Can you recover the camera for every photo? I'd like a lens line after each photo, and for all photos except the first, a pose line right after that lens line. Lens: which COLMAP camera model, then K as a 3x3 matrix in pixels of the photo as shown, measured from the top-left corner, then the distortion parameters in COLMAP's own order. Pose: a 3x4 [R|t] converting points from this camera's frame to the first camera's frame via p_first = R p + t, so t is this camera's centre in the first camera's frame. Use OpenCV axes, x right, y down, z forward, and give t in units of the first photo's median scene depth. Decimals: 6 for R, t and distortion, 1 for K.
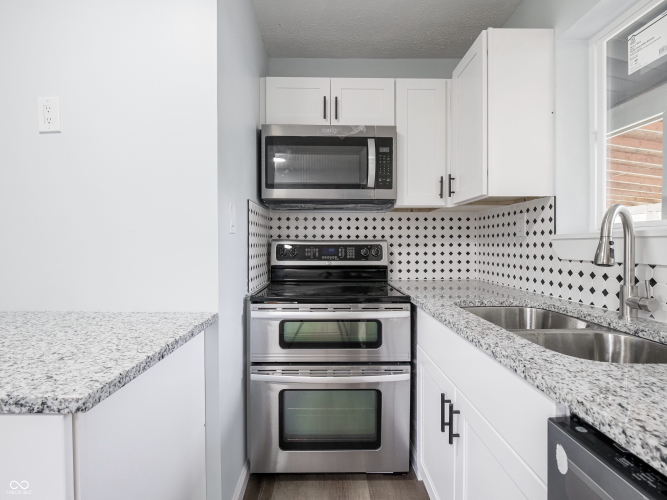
lens RADIAL K [[325.5, 0, 332.1], [0, 325.5, 251.4], [0, 0, 1]] dist [-0.018650, 0.000664]
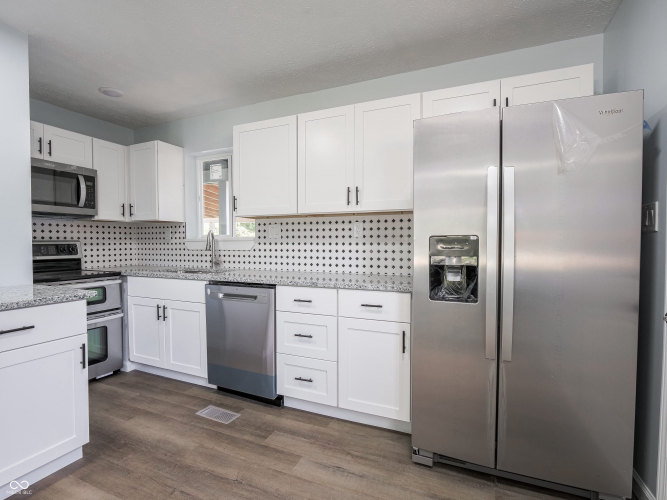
lens RADIAL K [[325.5, 0, 332.1], [0, 325.5, 251.4], [0, 0, 1]] dist [-0.018650, 0.000664]
pose [[0.409571, -0.024193, 0.911957, -0.838345], [0.019898, 0.999647, 0.017583, 0.012809], [-0.912061, 0.010945, 0.409908, -0.757134]]
